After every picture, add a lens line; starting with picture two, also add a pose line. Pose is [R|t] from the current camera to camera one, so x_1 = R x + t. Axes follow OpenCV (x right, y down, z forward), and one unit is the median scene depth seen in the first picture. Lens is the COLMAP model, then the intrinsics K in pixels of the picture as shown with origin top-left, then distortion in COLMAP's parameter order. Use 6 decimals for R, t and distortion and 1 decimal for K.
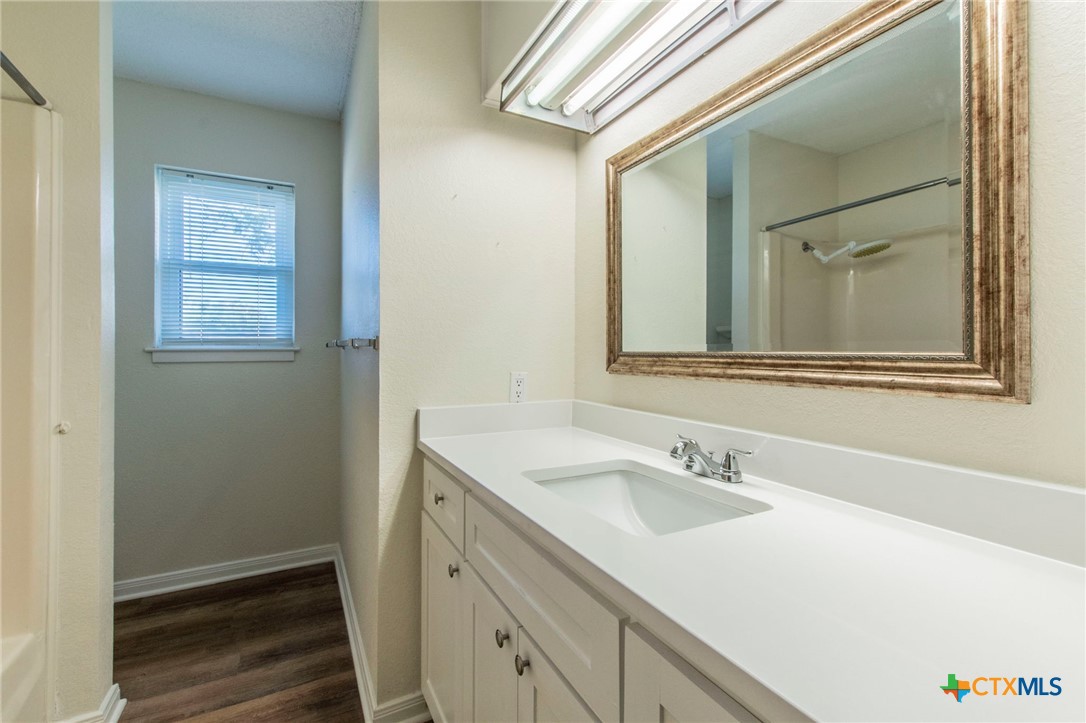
lens RADIAL K [[475.4, 0, 541.2], [0, 475.4, 343.8], [0, 0, 1]] dist [0.012323, -0.004249]
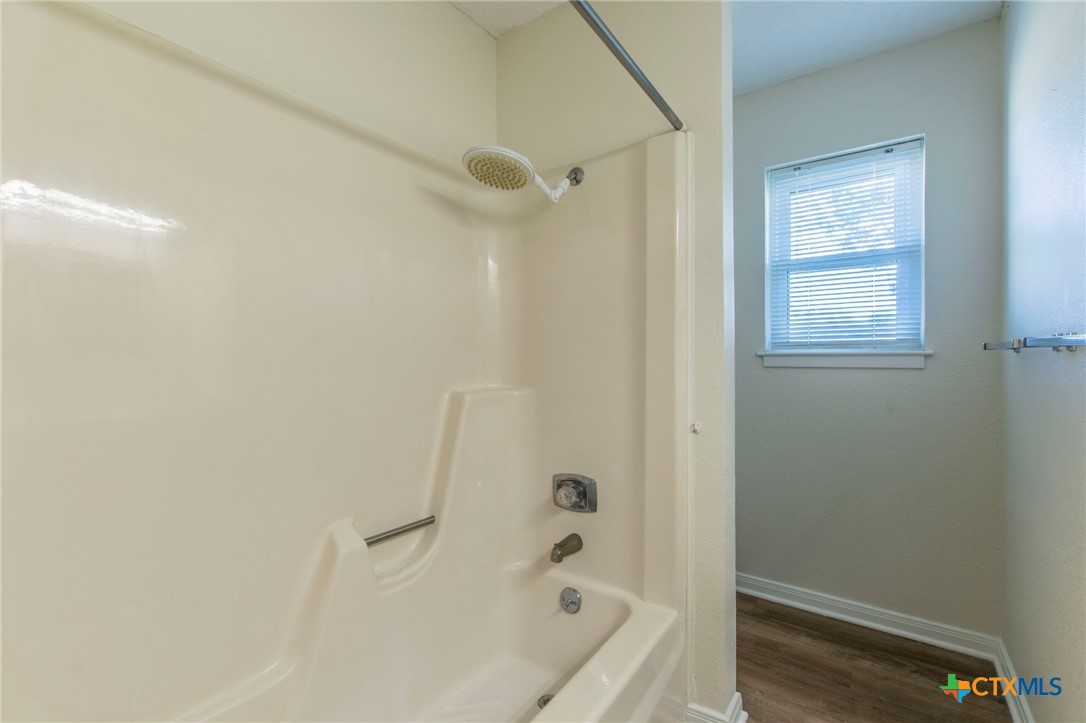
lens RADIAL K [[475.4, 0, 542.8], [0, 475.4, 358.5], [0, 0, 1]] dist [0.012323, -0.004249]
pose [[0.448330, 0.007855, -0.893834, -0.137779], [0.012007, 0.999818, 0.014809, 0.002311], [0.893788, -0.017372, 0.448154, 0.149703]]
